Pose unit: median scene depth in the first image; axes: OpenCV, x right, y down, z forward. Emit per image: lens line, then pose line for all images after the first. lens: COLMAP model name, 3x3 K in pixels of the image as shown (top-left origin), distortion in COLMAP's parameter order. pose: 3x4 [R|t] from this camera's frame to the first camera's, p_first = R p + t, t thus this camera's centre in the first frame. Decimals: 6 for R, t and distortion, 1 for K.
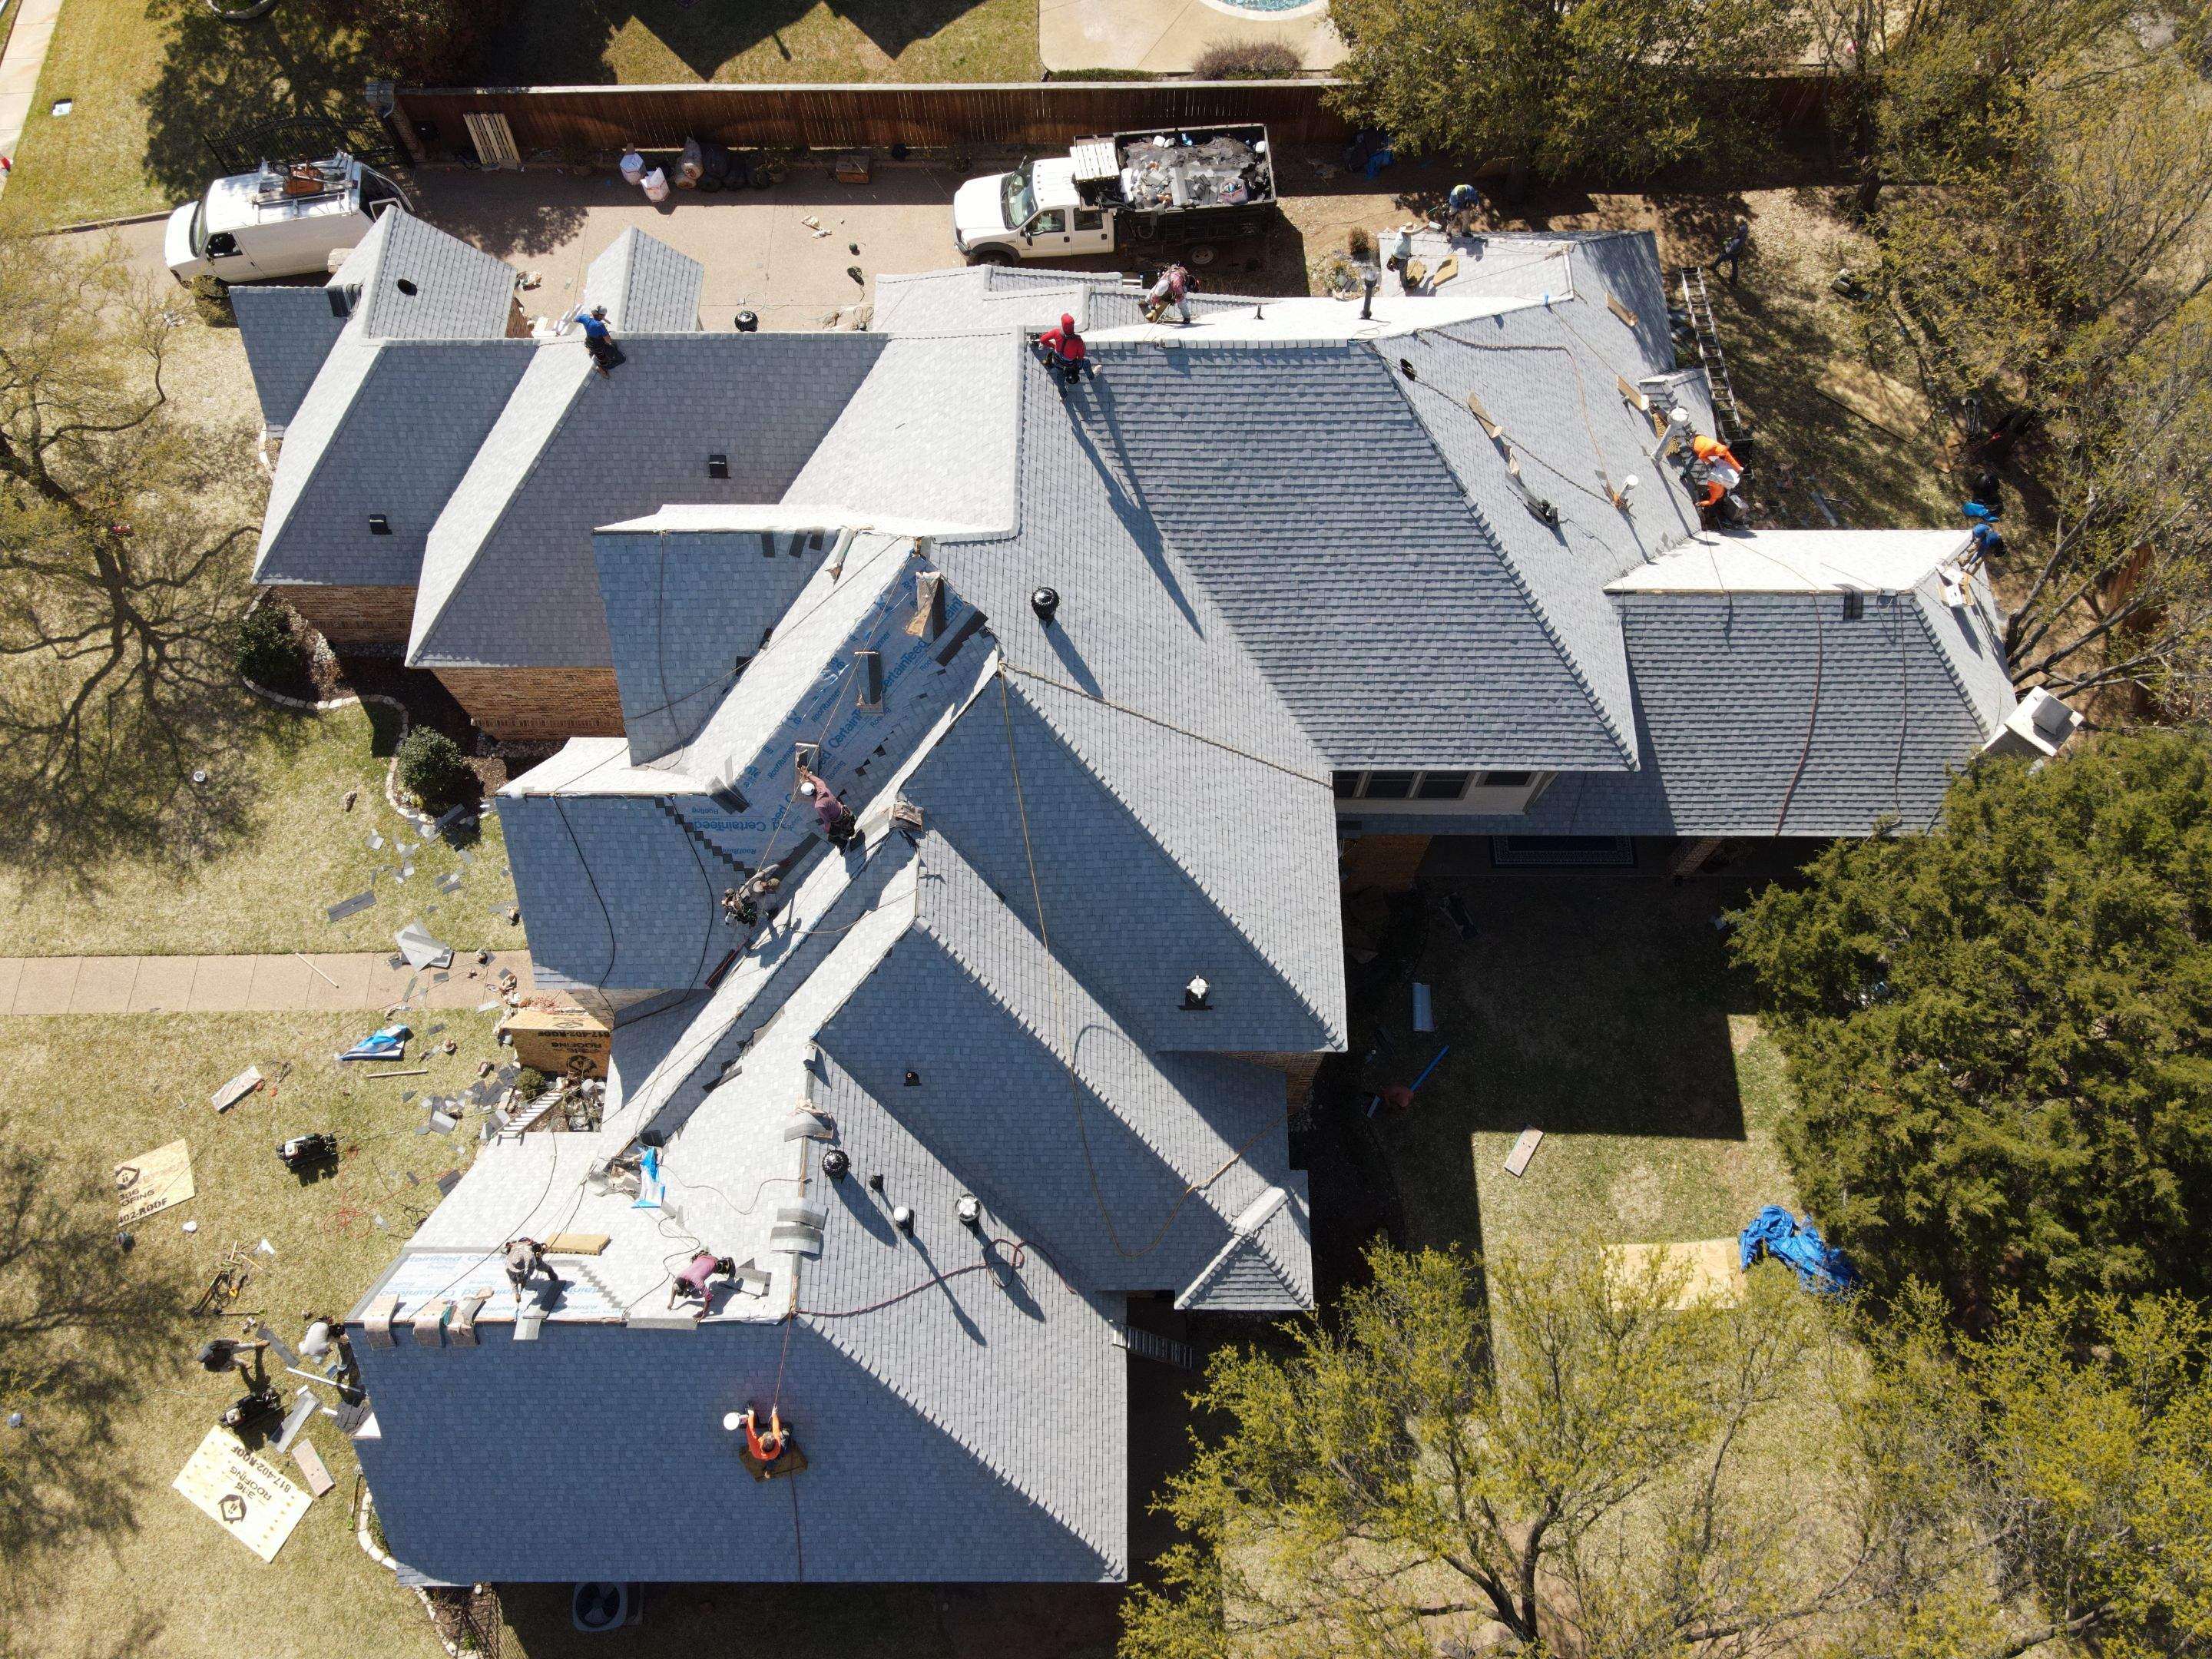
lens RADIAL K [[1619.4, 0, 1094.5], [0, 1619.4, 813.2], [0, 0, 1]] dist [0.027831, -0.010357]
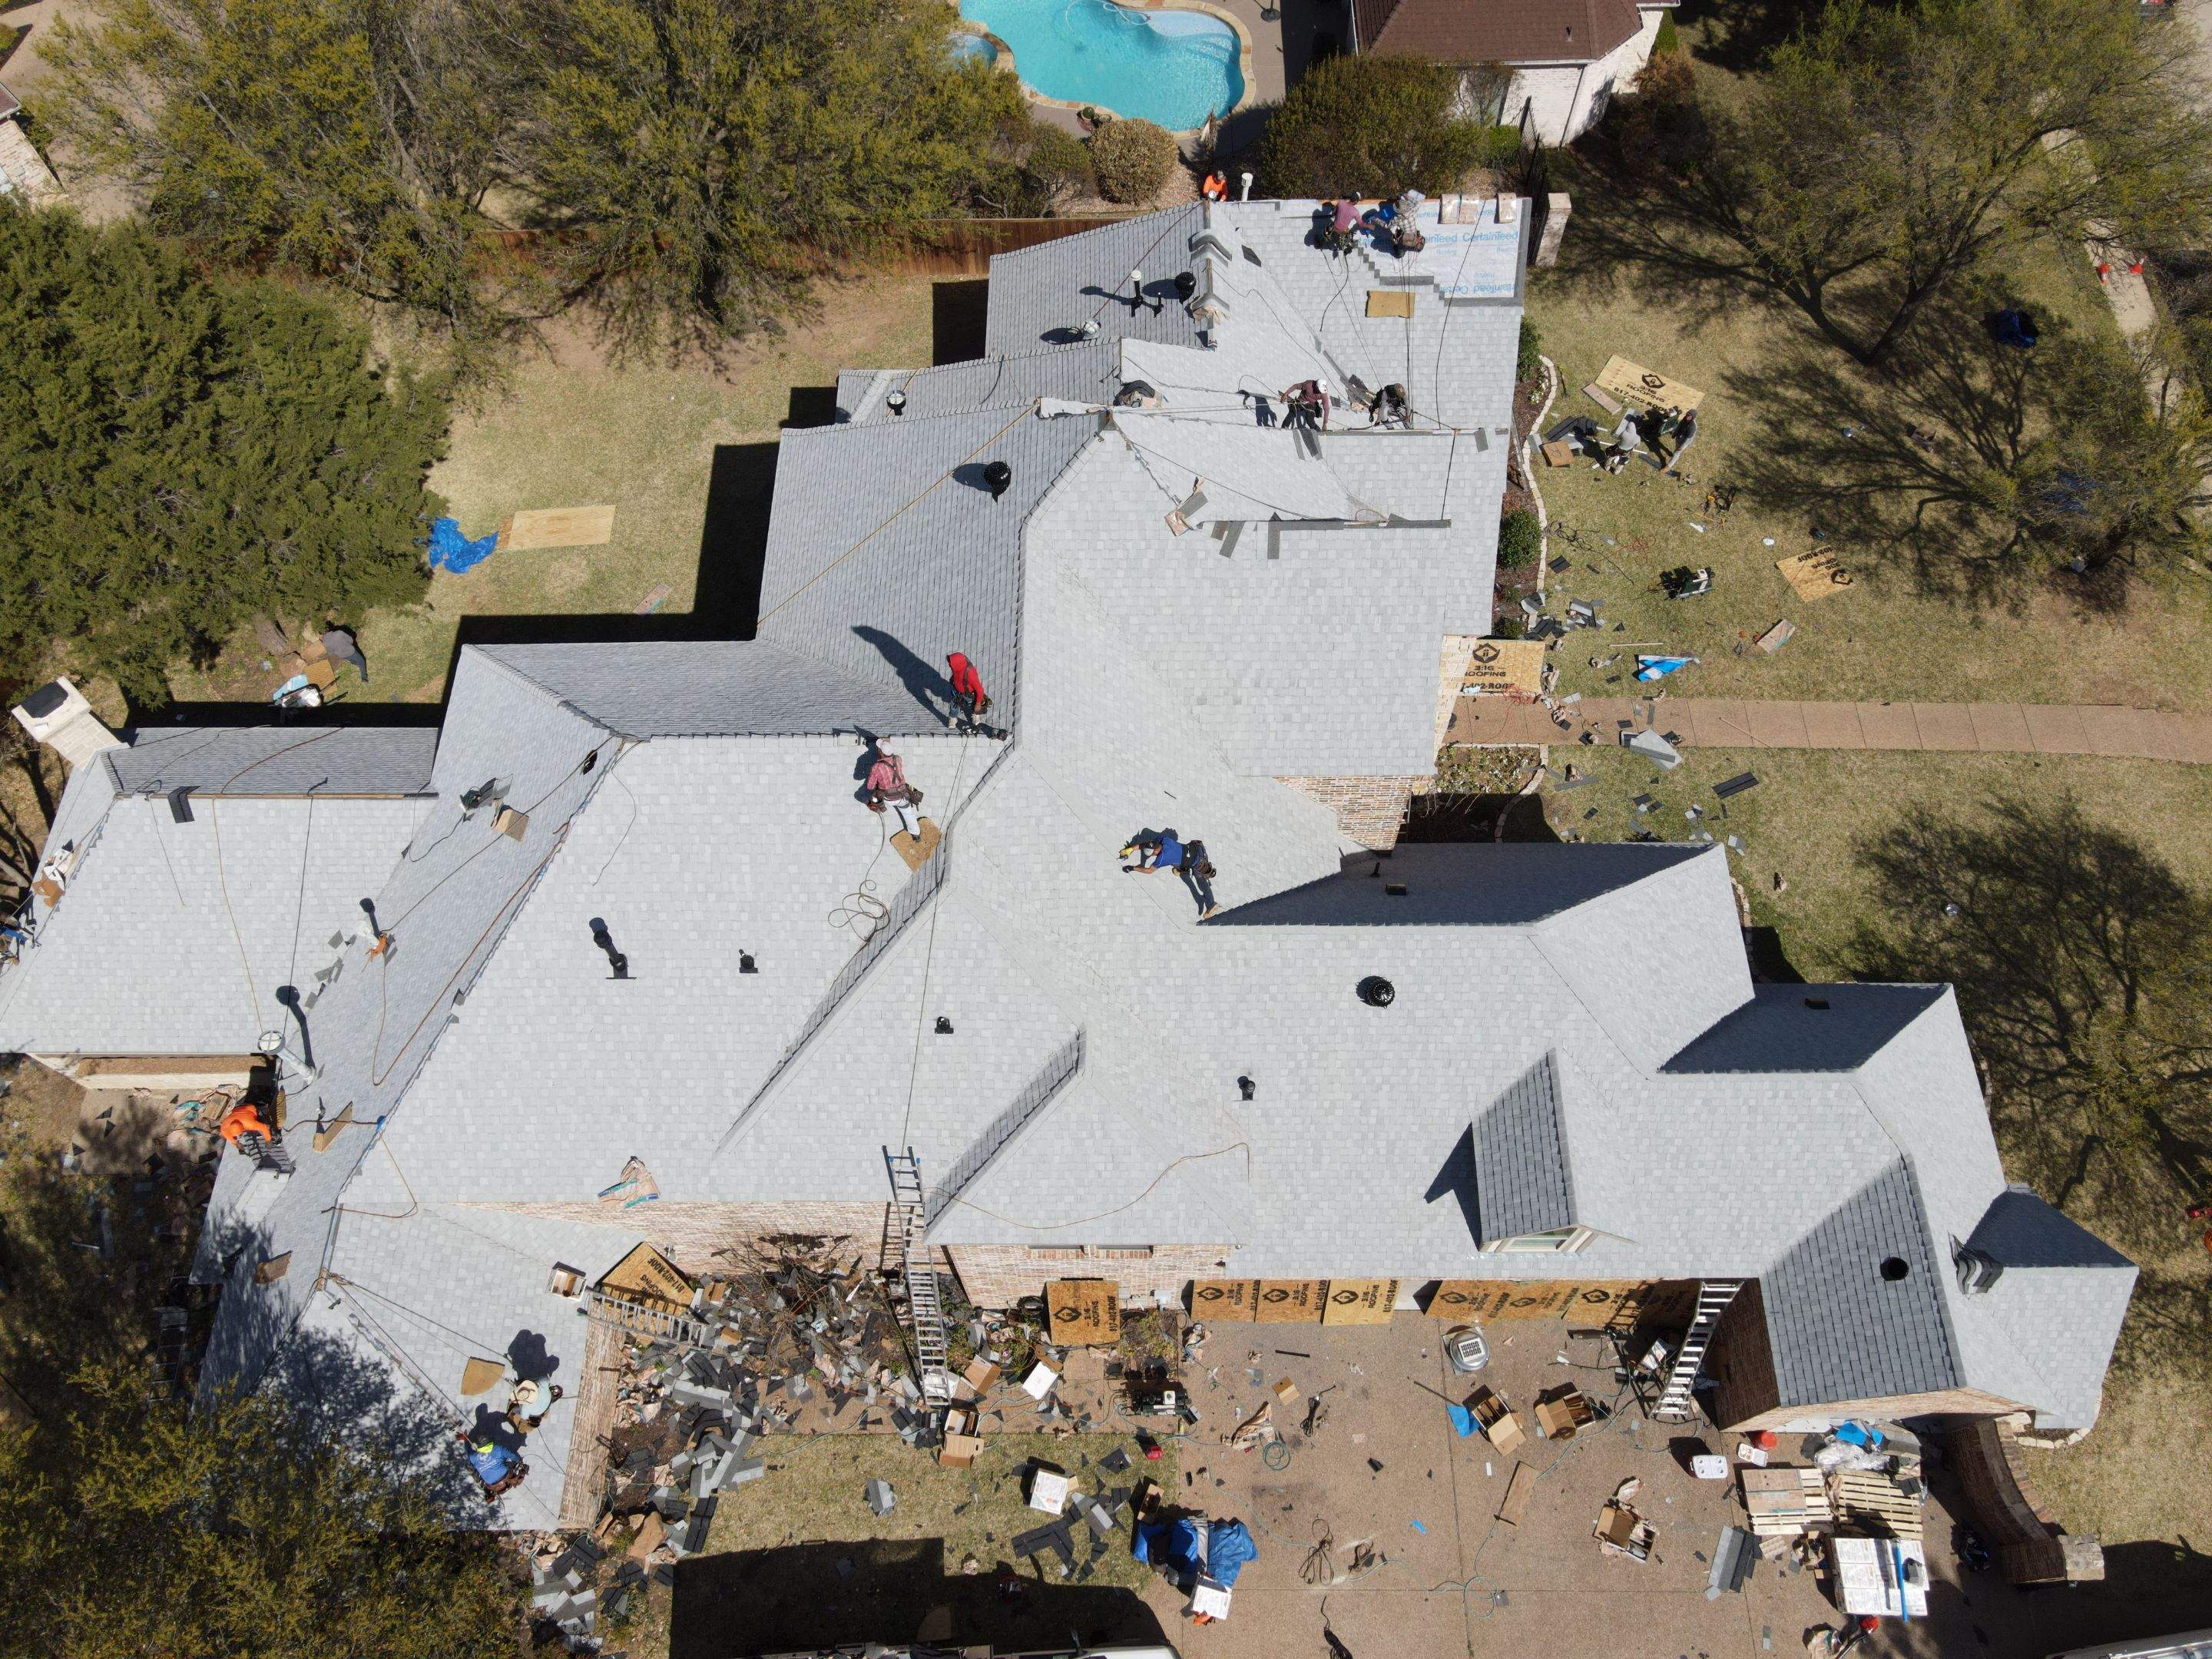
lens RADIAL K [[1619.4, 0, 1102.8], [0, 1619.4, 822.8], [0, 0, 1]] dist [0.027831, -0.010357]
pose [[-0.999572, 0.014903, 0.025190, -0.092911], [0.010062, -0.633221, 0.773906, -0.826295], [0.027484, 0.773828, 0.632799, 0.396774]]
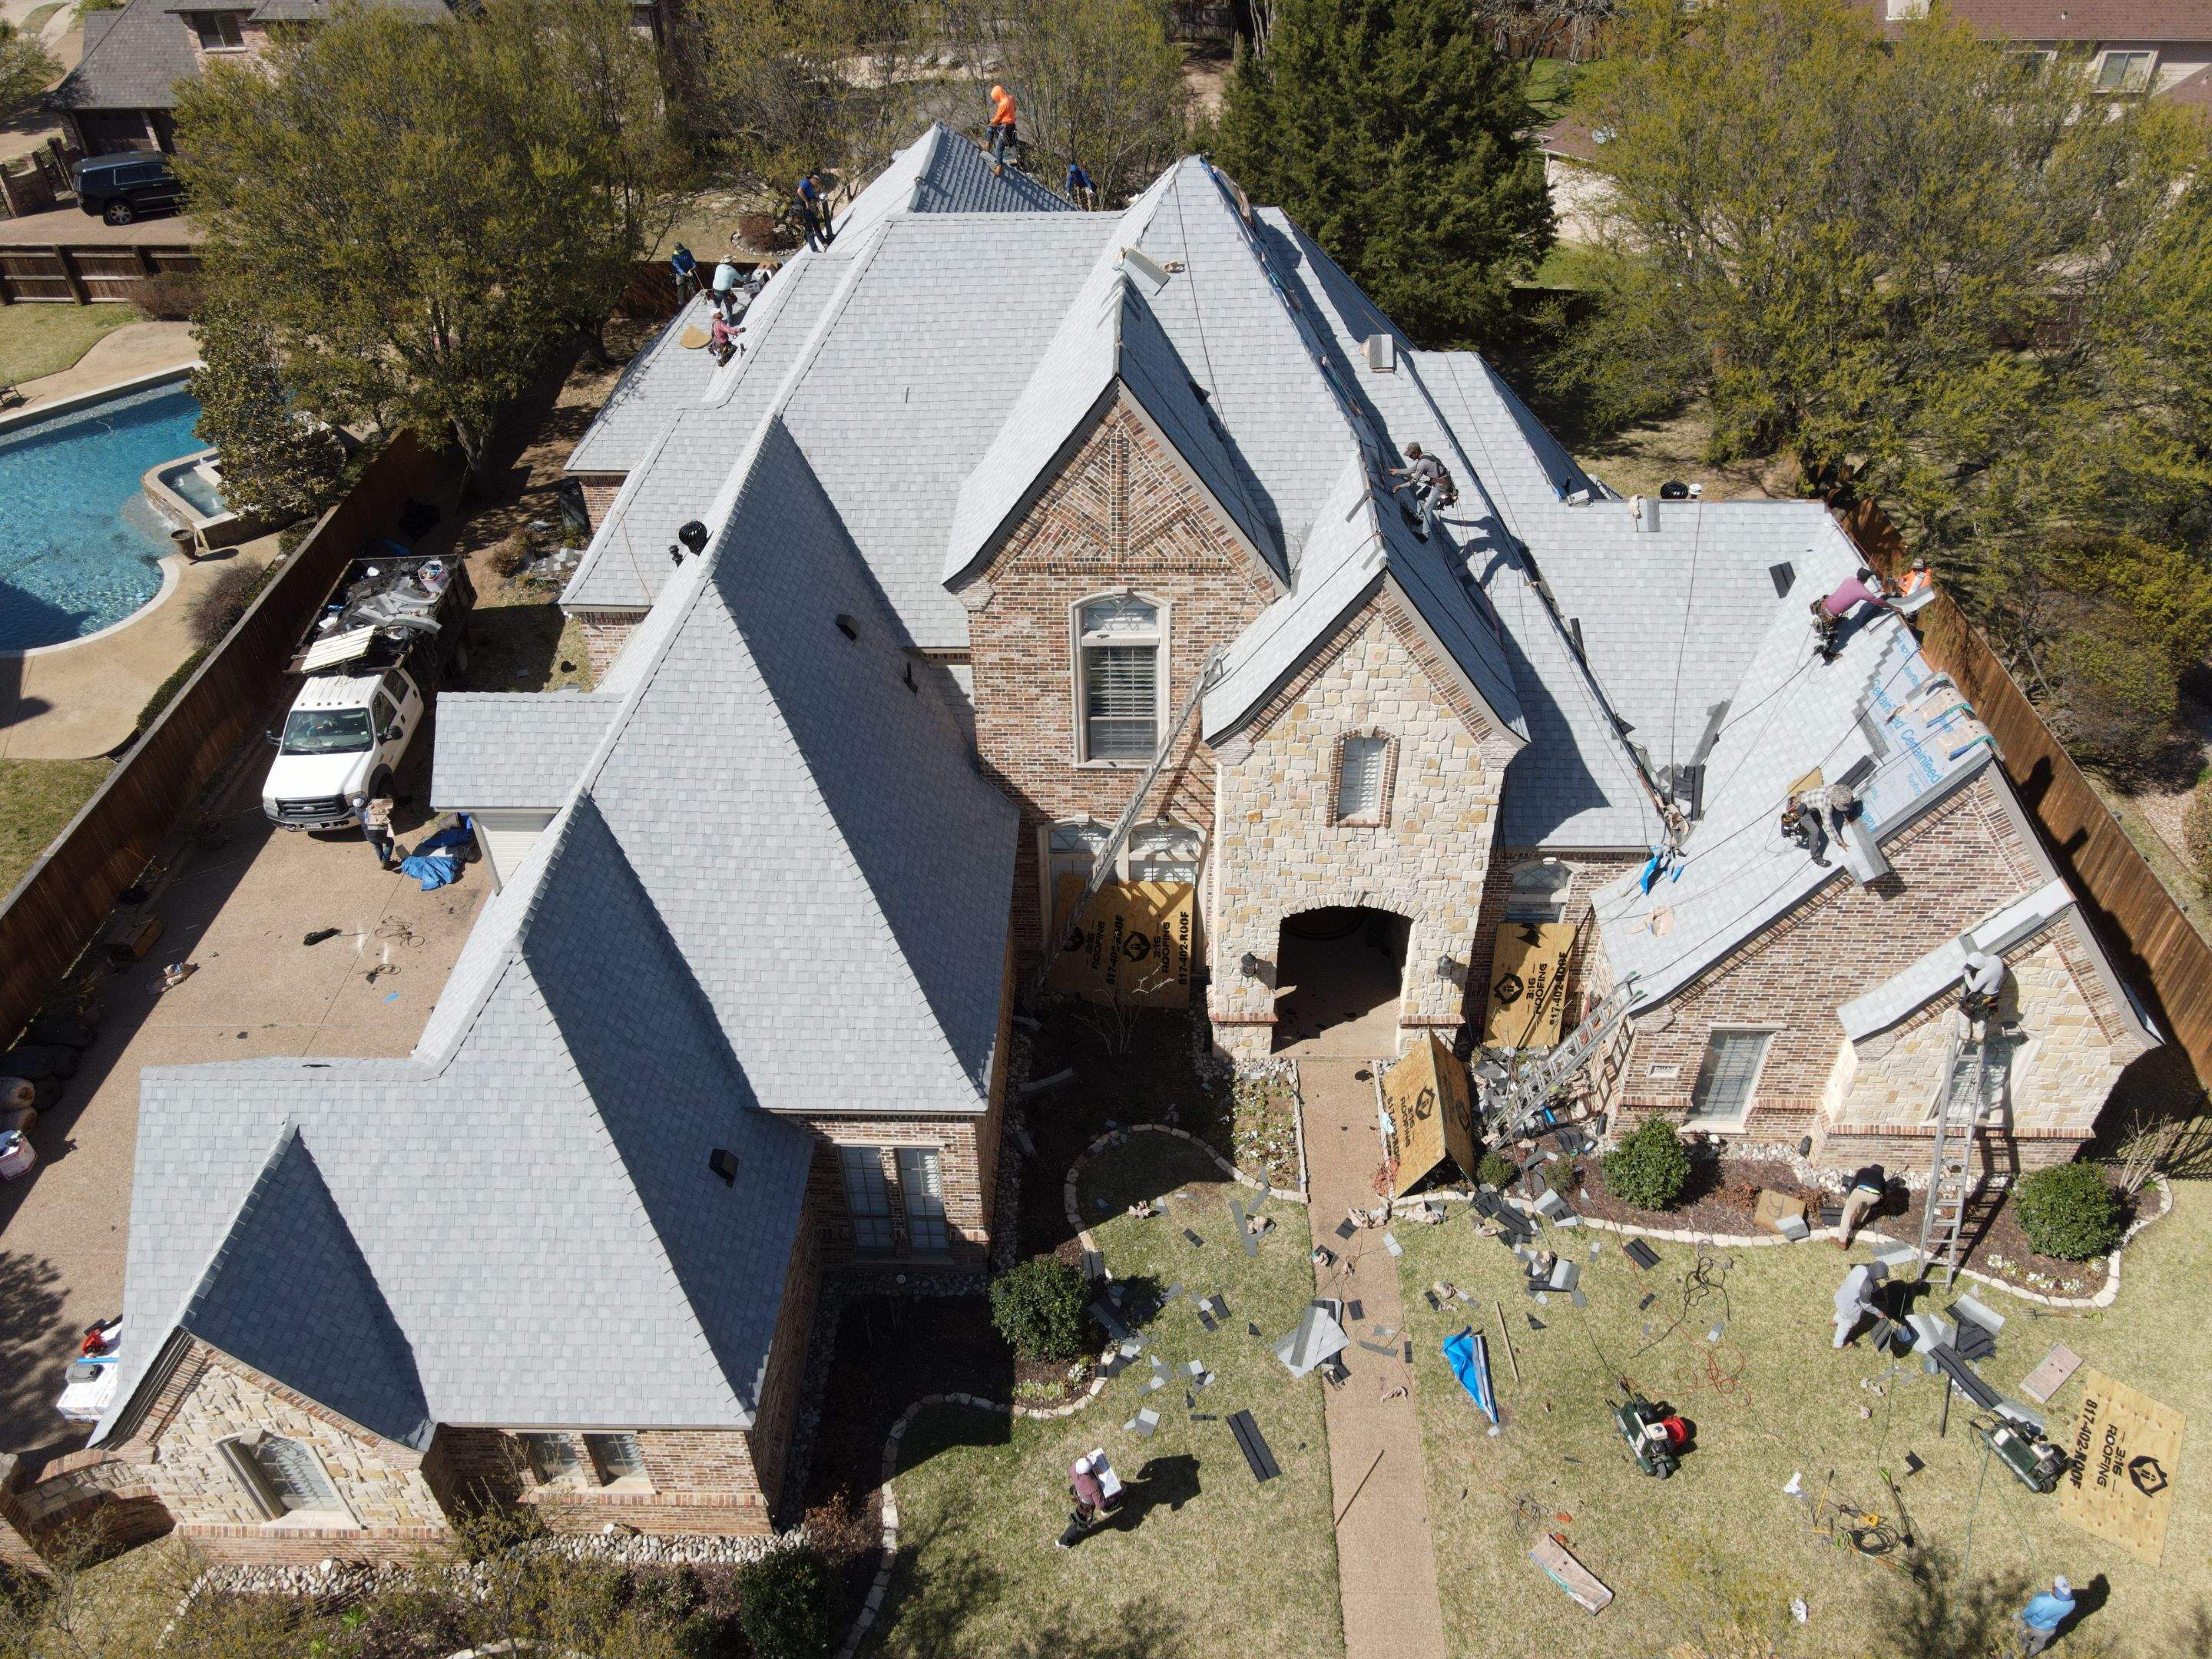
lens RADIAL K [[1619.4, 0, 1095.9], [0, 1619.4, 821.8], [0, 0, 1]] dist [0.027831, -0.010357]
pose [[0.027142, -0.616740, 0.786699, -0.886305], [0.928354, 0.307400, 0.208960, -0.227339], [-0.370706, 0.724663, 0.580896, 0.525934]]
